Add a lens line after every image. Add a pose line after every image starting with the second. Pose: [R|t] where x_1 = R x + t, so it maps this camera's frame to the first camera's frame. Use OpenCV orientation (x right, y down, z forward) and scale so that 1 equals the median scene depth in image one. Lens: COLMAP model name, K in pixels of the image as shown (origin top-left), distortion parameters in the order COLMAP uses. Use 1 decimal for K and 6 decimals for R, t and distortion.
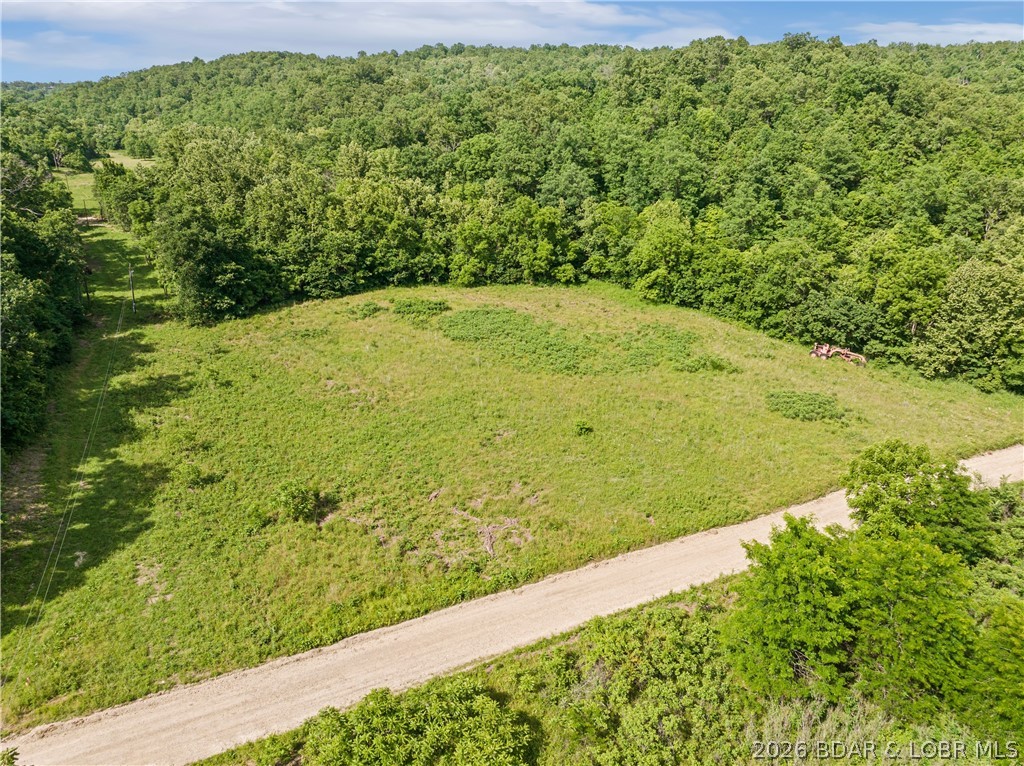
lens RADIAL K [[715.9, 0, 518.9], [0, 715.9, 380.9], [0, 0, 1]] dist [-0.039381, 0.000642]
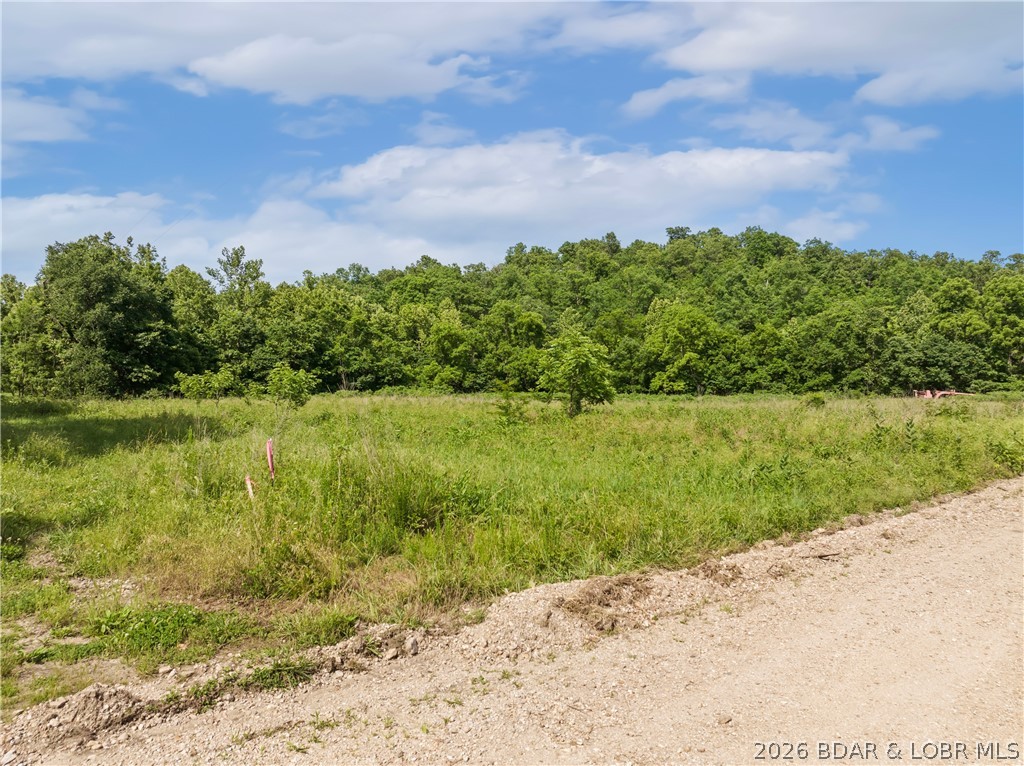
lens RADIAL K [[715.9, 0, 518.9], [0, 715.9, 380.9], [0, 0, 1]] dist [-0.039381, 0.000642]
pose [[0.960957, 0.003957, 0.276671, -0.221176], [0.100020, 0.927318, -0.360662, 0.152718], [-0.257989, 0.374253, 0.890717, 0.265732]]
